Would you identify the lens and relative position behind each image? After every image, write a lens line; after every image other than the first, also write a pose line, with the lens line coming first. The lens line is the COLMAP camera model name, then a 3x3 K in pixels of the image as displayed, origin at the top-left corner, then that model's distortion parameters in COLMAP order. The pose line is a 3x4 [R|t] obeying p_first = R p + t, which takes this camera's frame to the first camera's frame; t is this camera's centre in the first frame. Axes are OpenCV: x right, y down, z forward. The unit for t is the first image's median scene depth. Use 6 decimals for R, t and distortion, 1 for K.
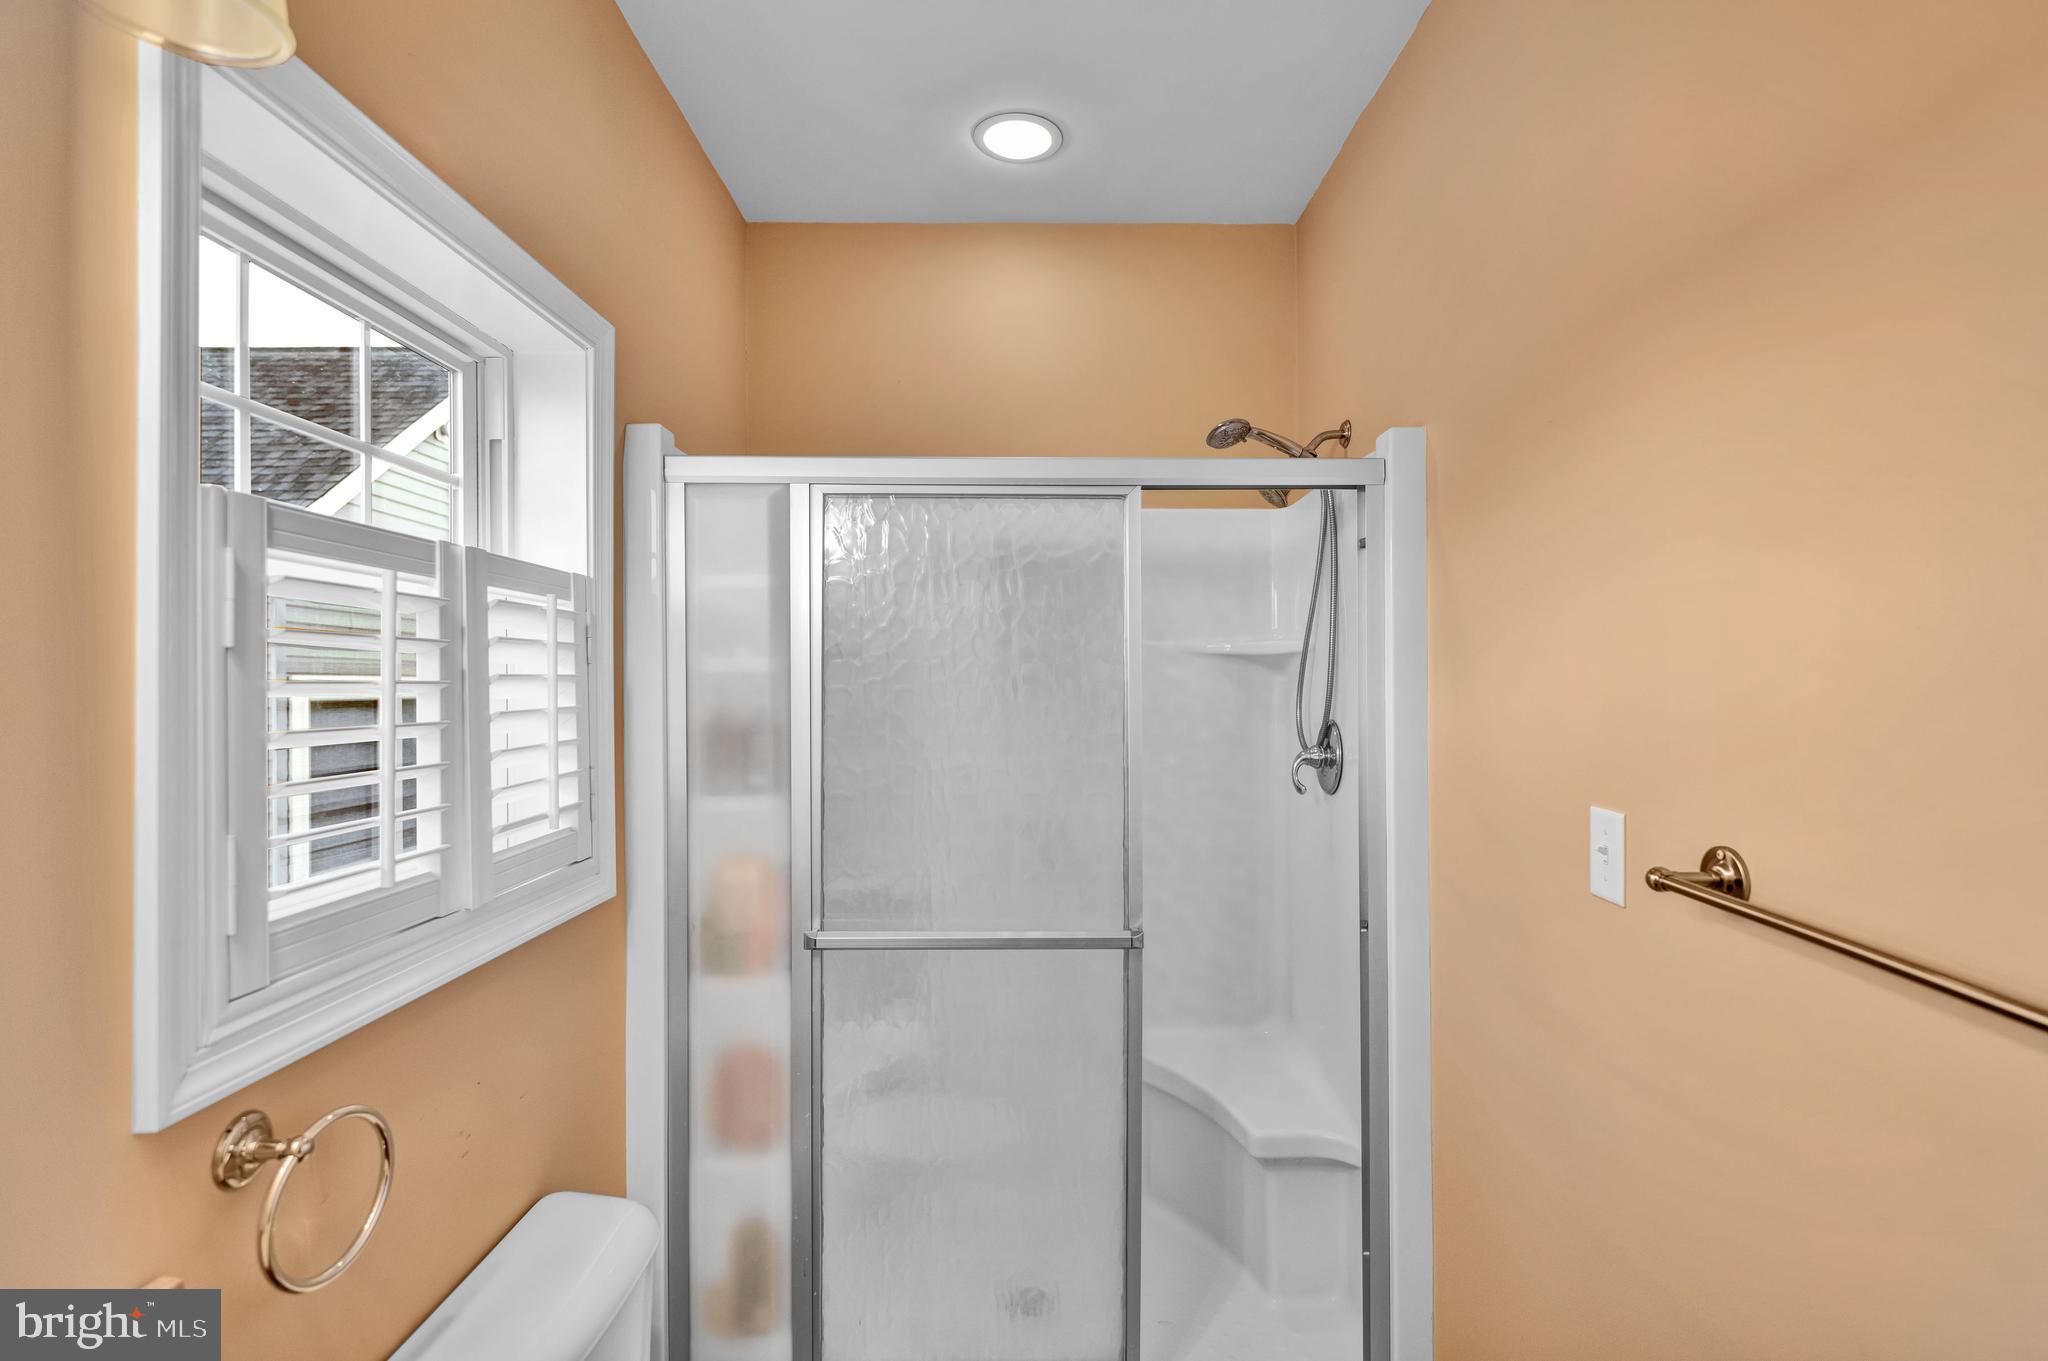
lens RADIAL K [[1021.6, 0, 1064.7], [0, 1021.6, 689.9], [0, 0, 1]] dist [-0.001321, -0.000565]
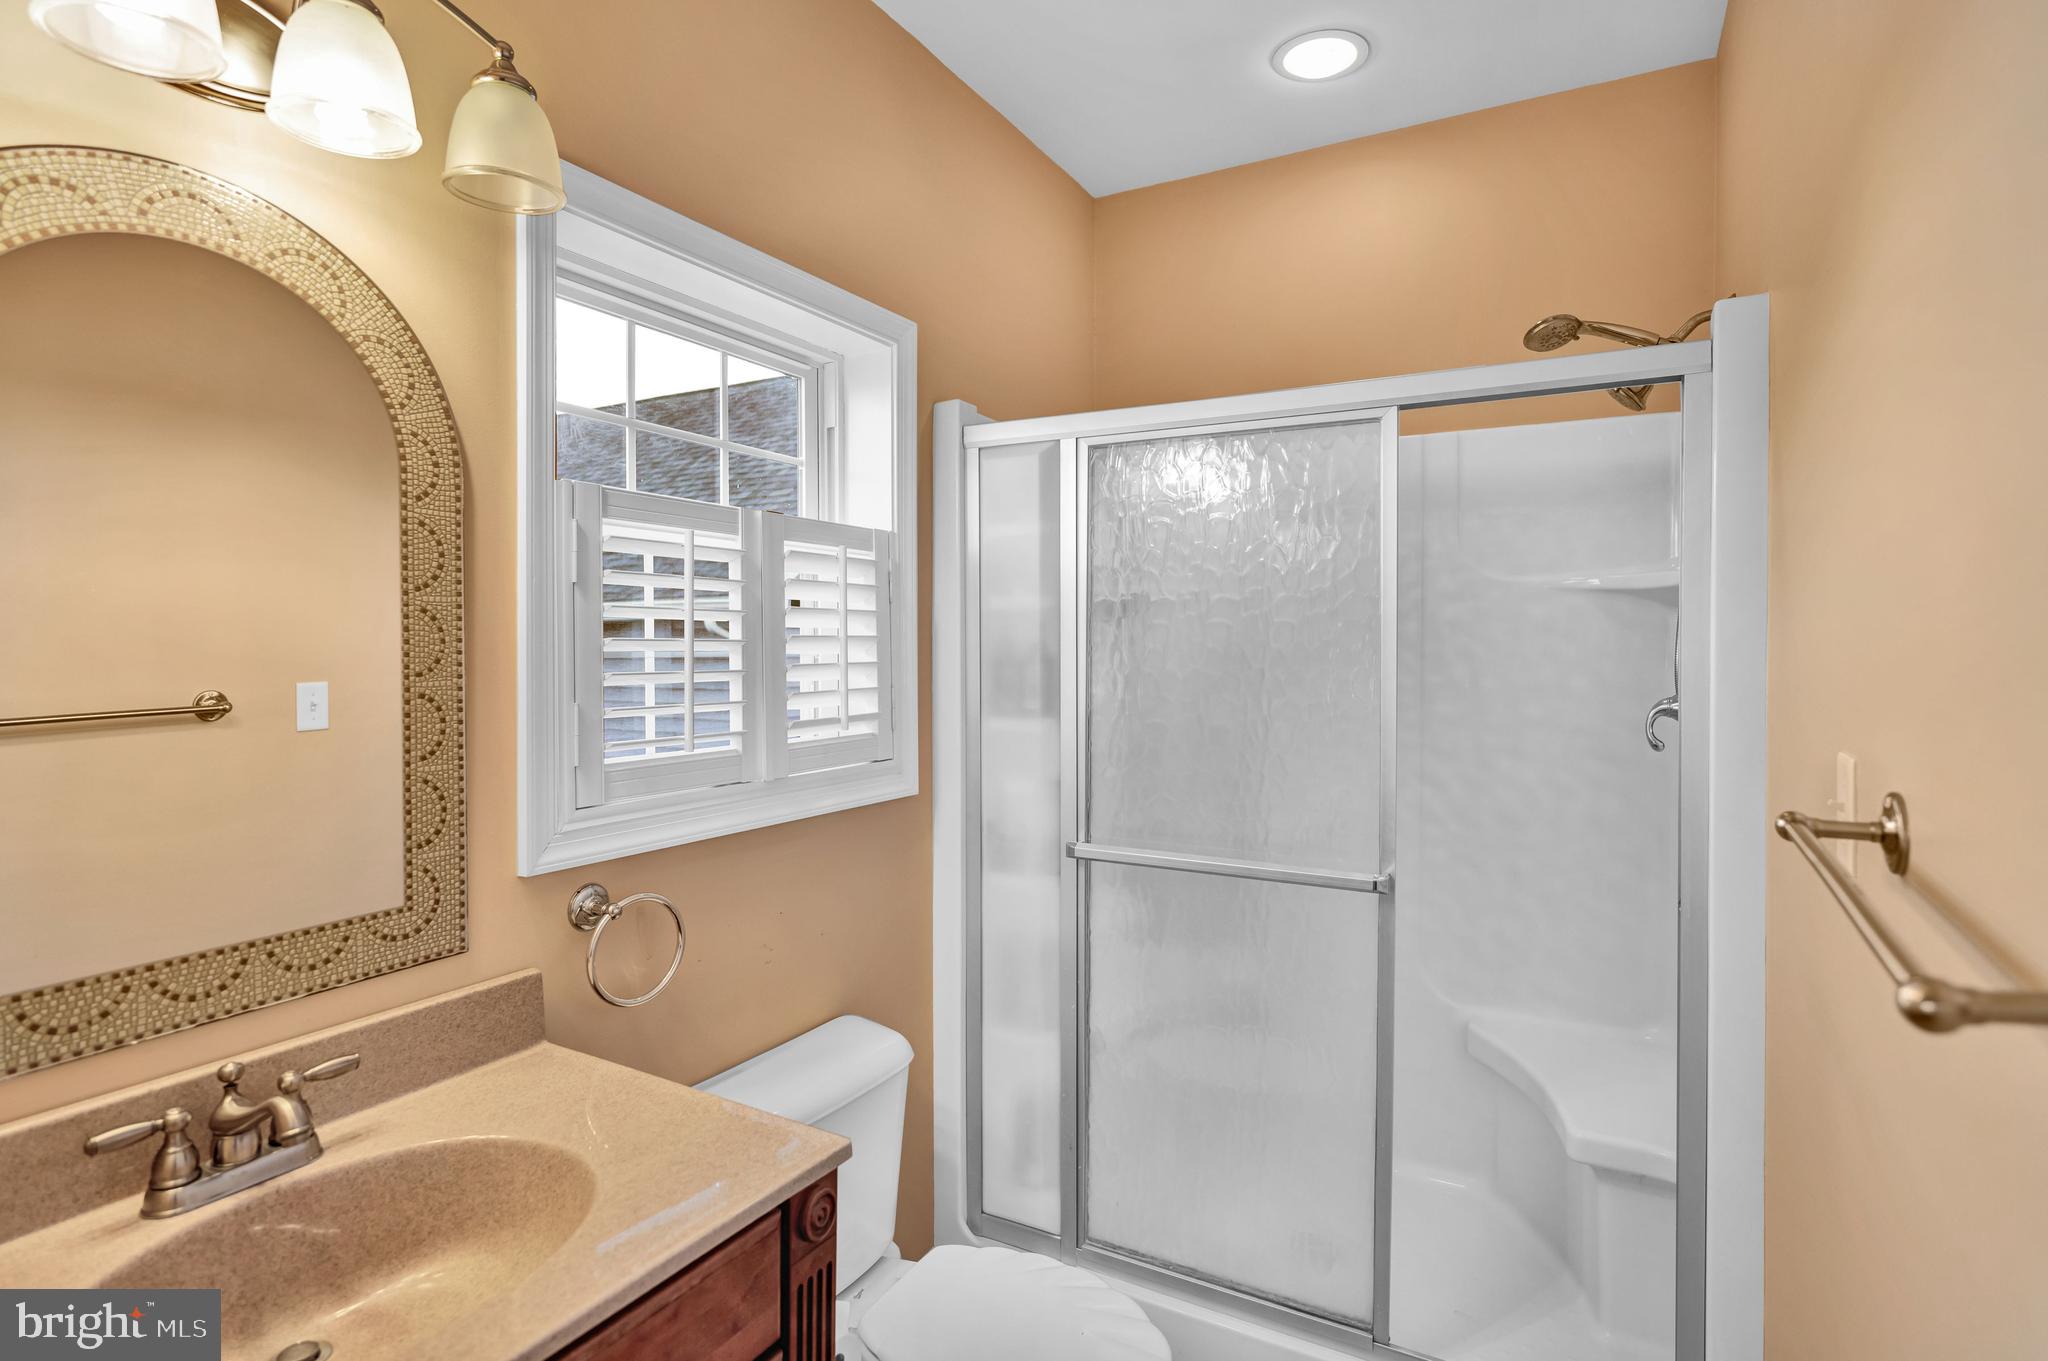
lens RADIAL K [[1065.2, 0, 1024.0], [0, 1065.2, 680.5], [0, 0, 1]] dist [-0.000252, -0.000460]
pose [[0.859638, 0.017717, -0.510596, 0.309620], [-0.005690, 0.999669, 0.025107, 0.032950], [0.510872, -0.018677, 0.859454, -0.024855]]
